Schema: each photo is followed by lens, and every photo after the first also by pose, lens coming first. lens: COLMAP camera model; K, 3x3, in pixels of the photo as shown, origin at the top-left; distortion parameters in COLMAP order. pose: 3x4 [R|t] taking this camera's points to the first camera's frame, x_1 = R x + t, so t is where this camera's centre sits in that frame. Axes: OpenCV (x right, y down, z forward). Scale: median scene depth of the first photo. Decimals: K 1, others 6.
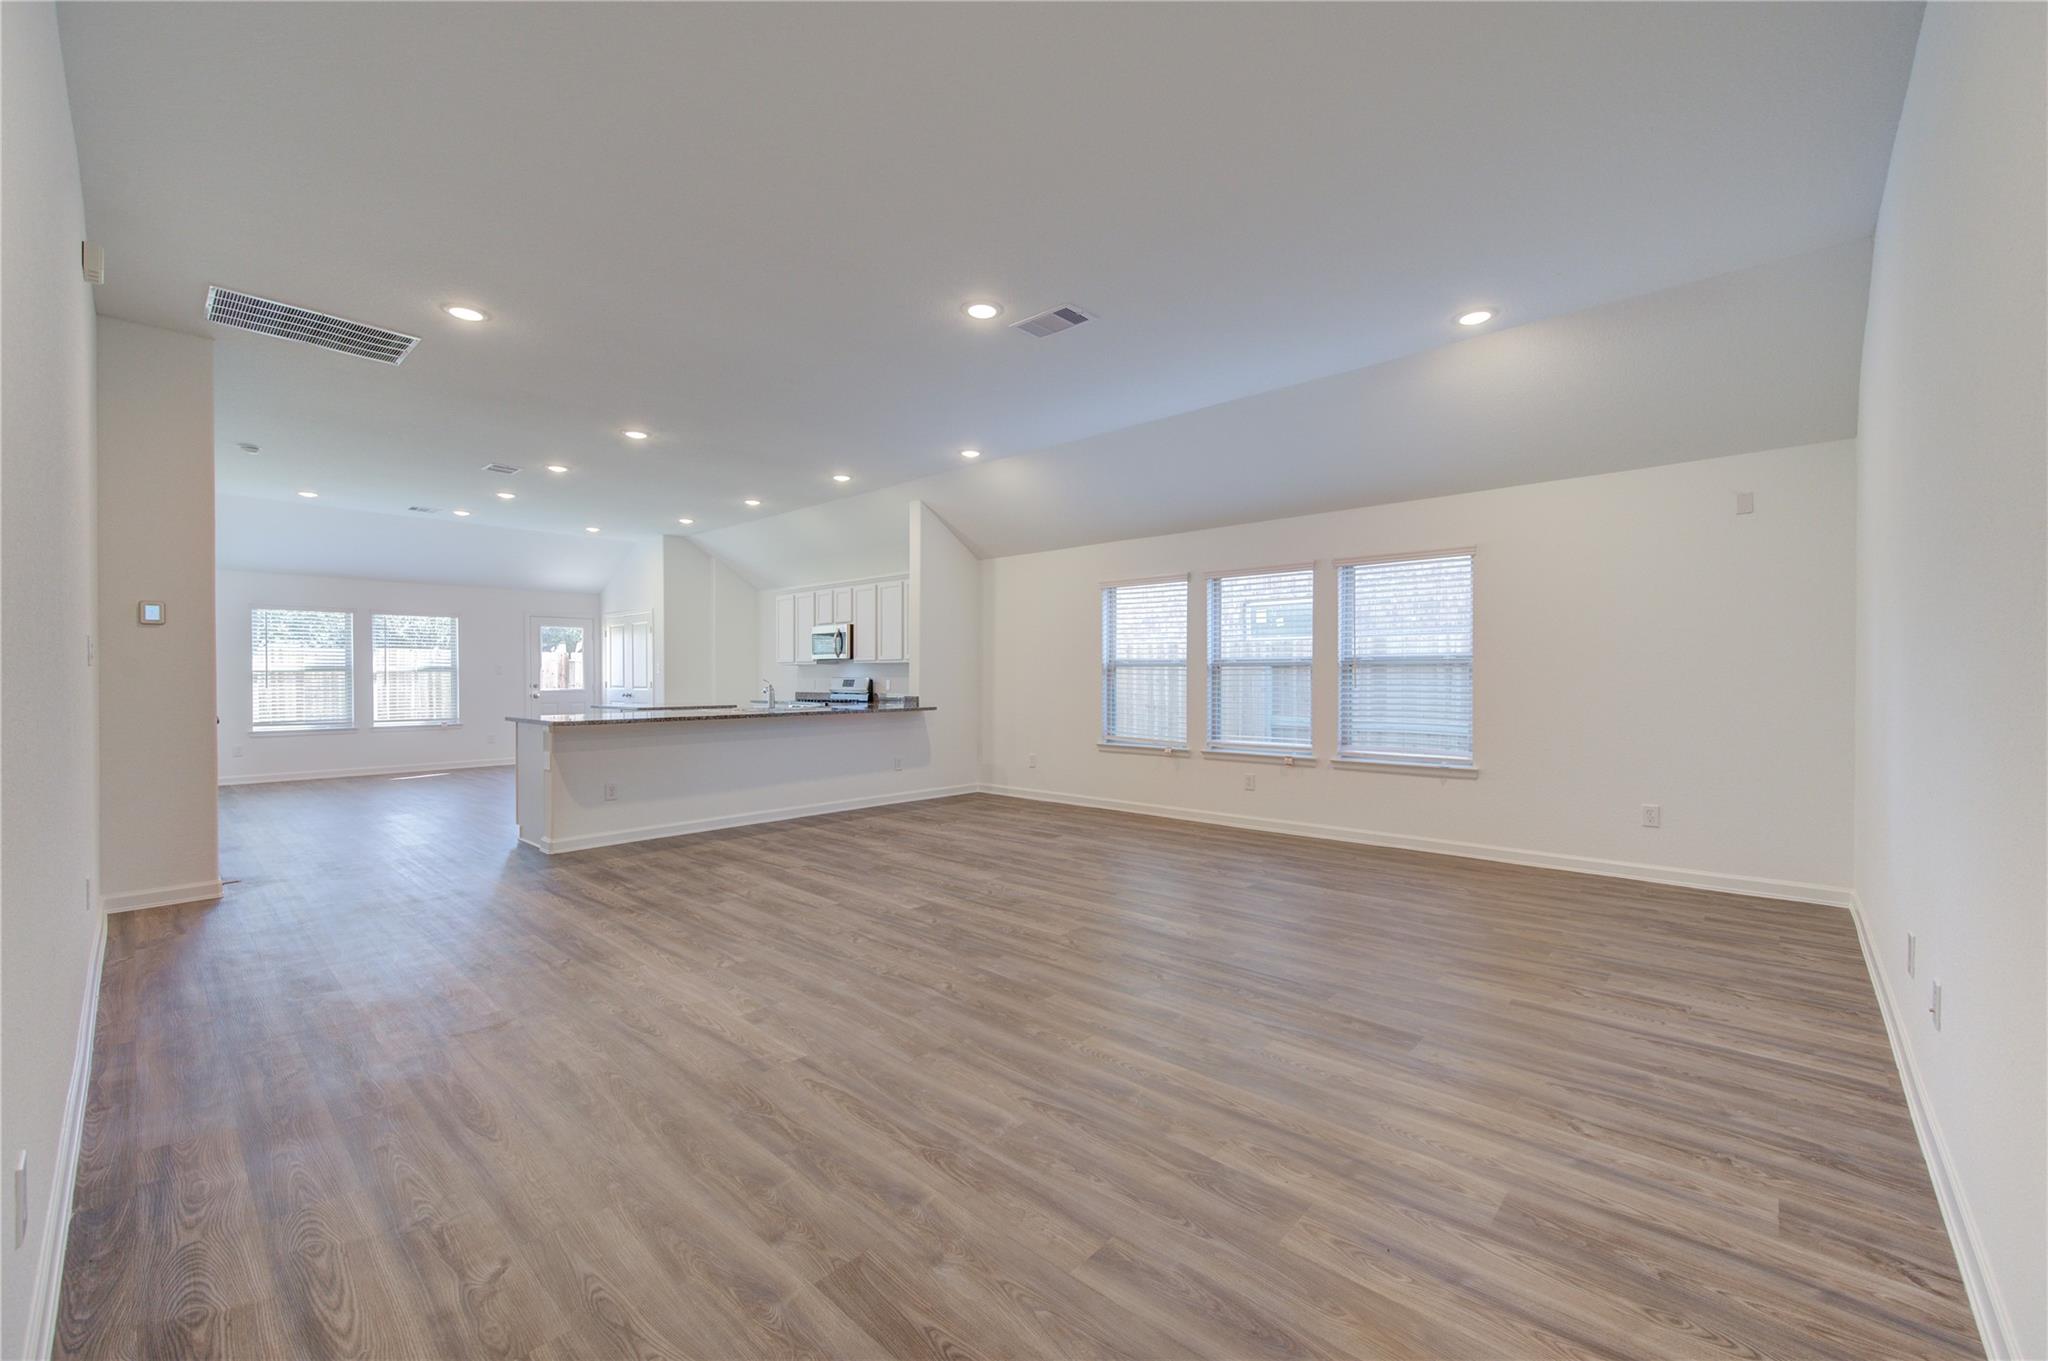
lens RADIAL K [[801.1, 0, 1038.4], [0, 801.1, 692.8], [0, 0, 1]] dist [0.003182, 0.000620]
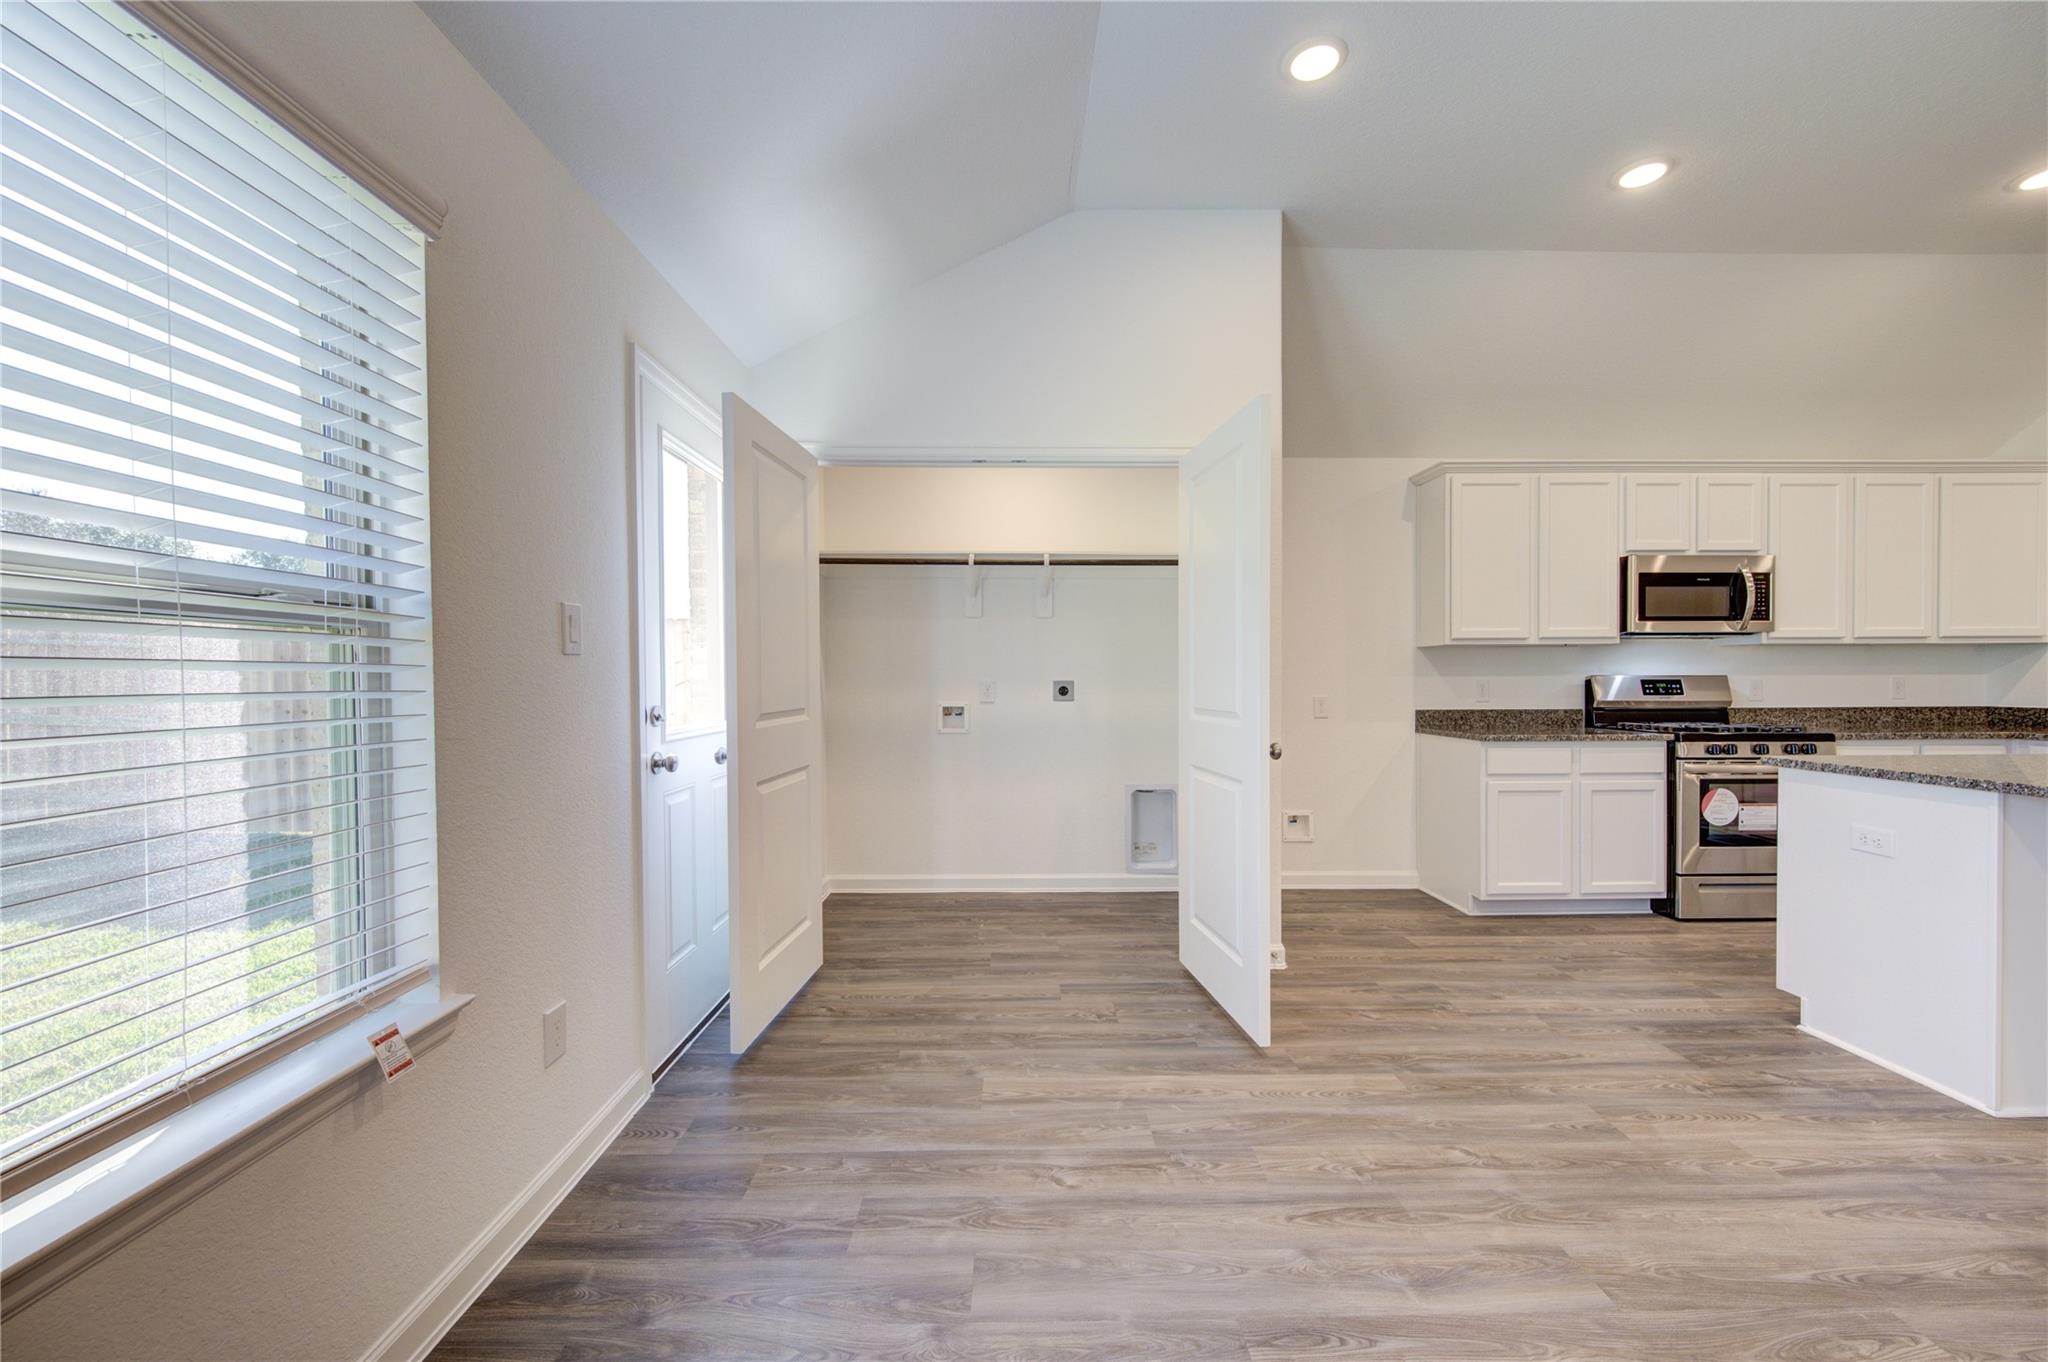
lens RADIAL K [[801.1, 0, 1033.8], [0, 801.1, 687.0], [0, 0, 1]] dist [0.003182, 0.000620]
pose [[0.734533, -0.013070, 0.678447, -0.798579], [0.010692, 0.999913, 0.007688, -0.018261], [-0.678489, 0.001607, 0.734609, 0.888084]]
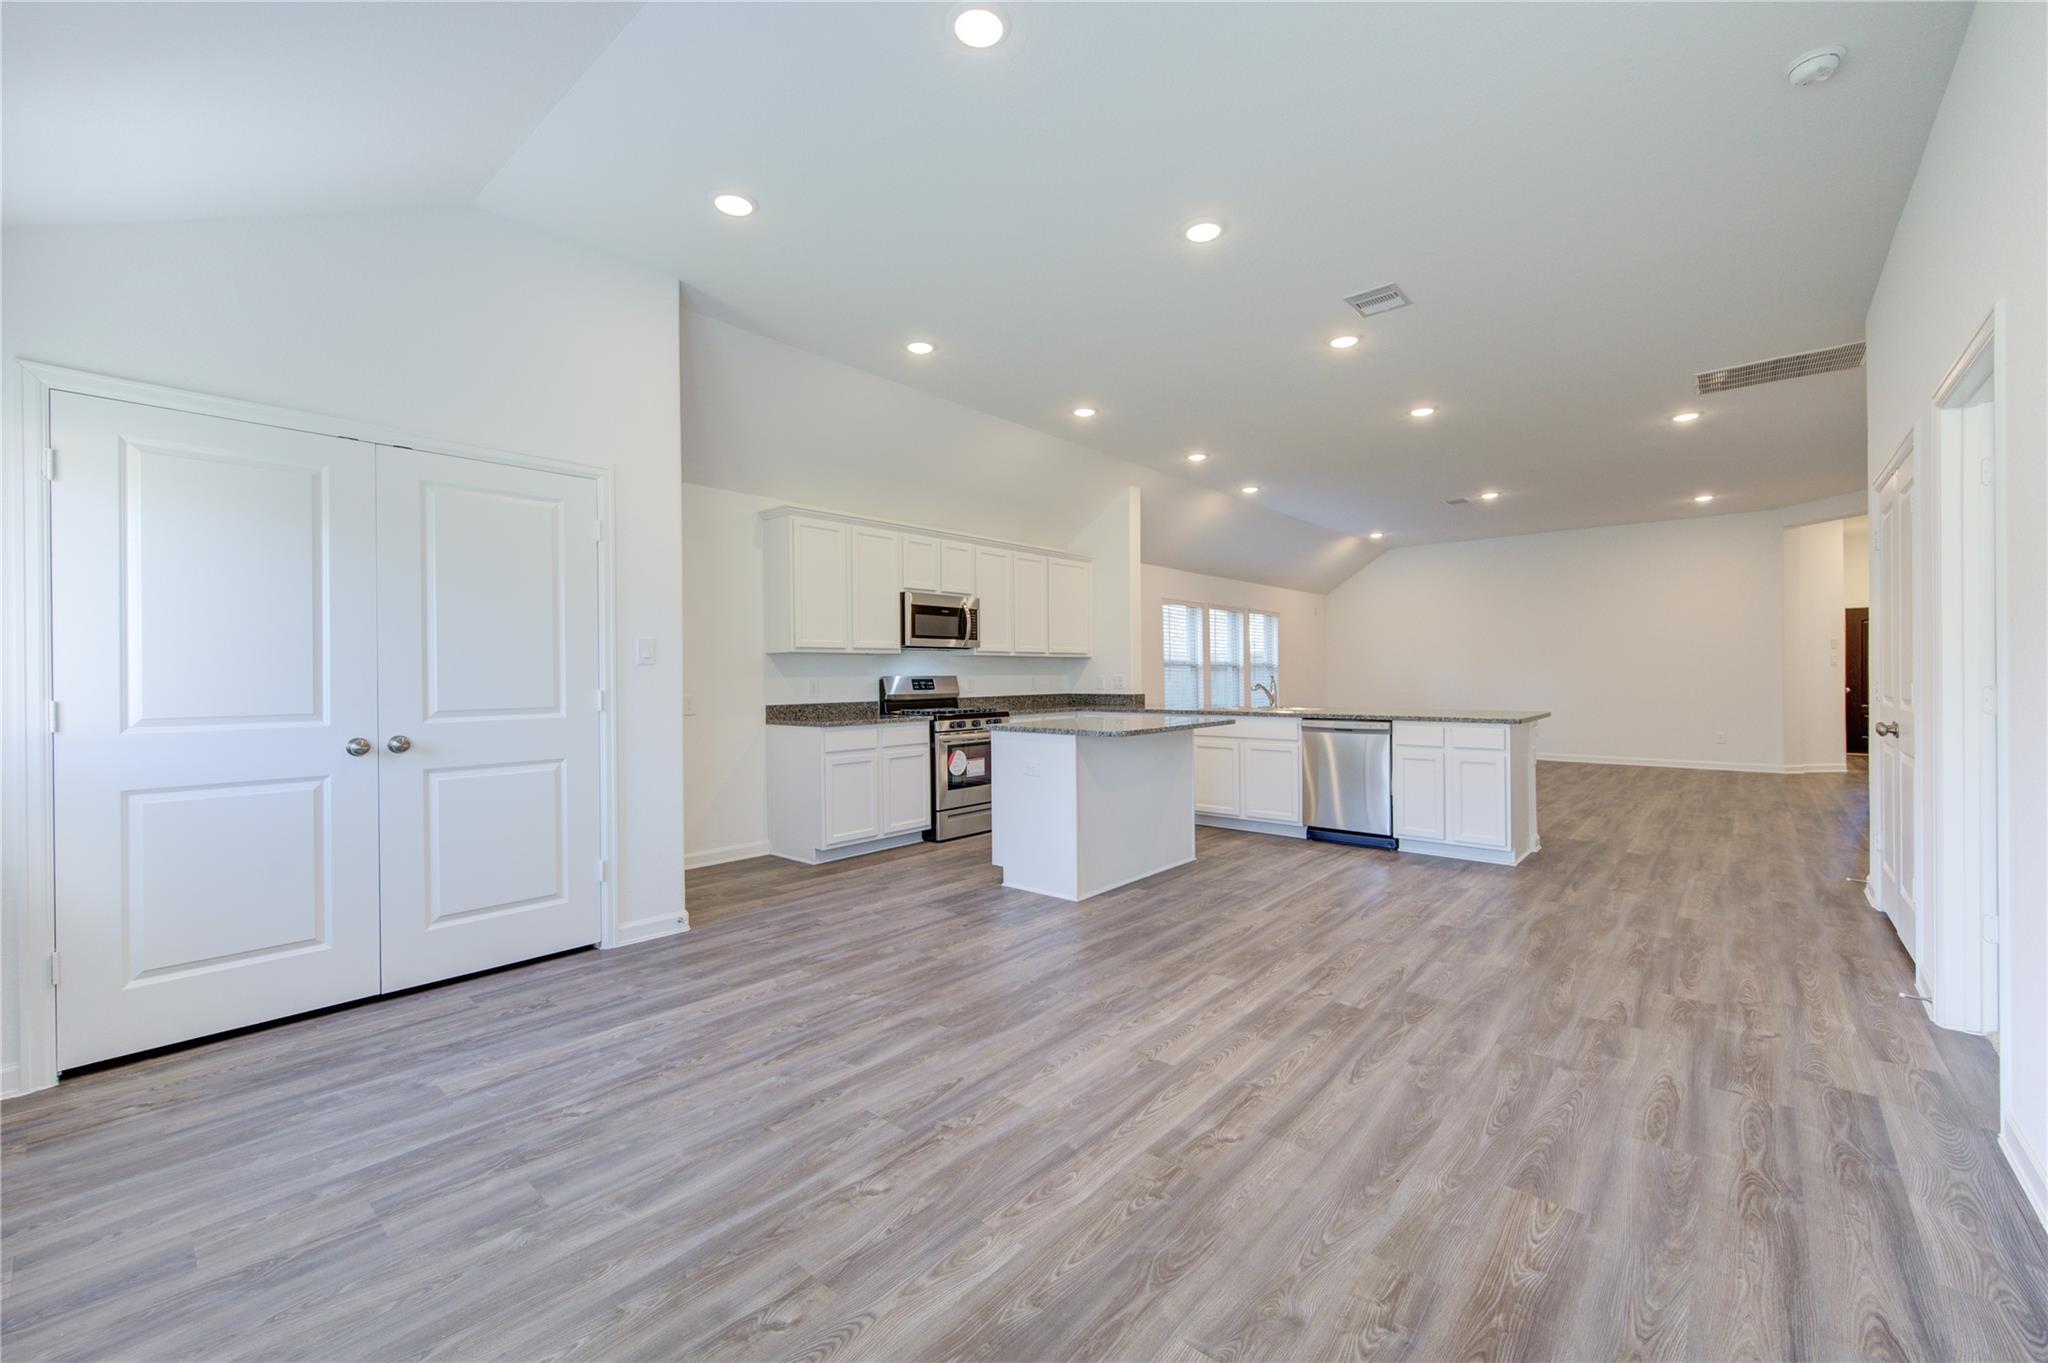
lens RADIAL K [[801.1, 0, 1032.5], [0, 801.1, 704.3], [0, 0, 1]] dist [0.003182, 0.000620]
pose [[-0.006648, -0.039718, 0.999189, -0.881252], [0.018271, 0.999039, 0.039834, -0.019031], [-0.999811, 0.018521, -0.005915, 0.896322]]
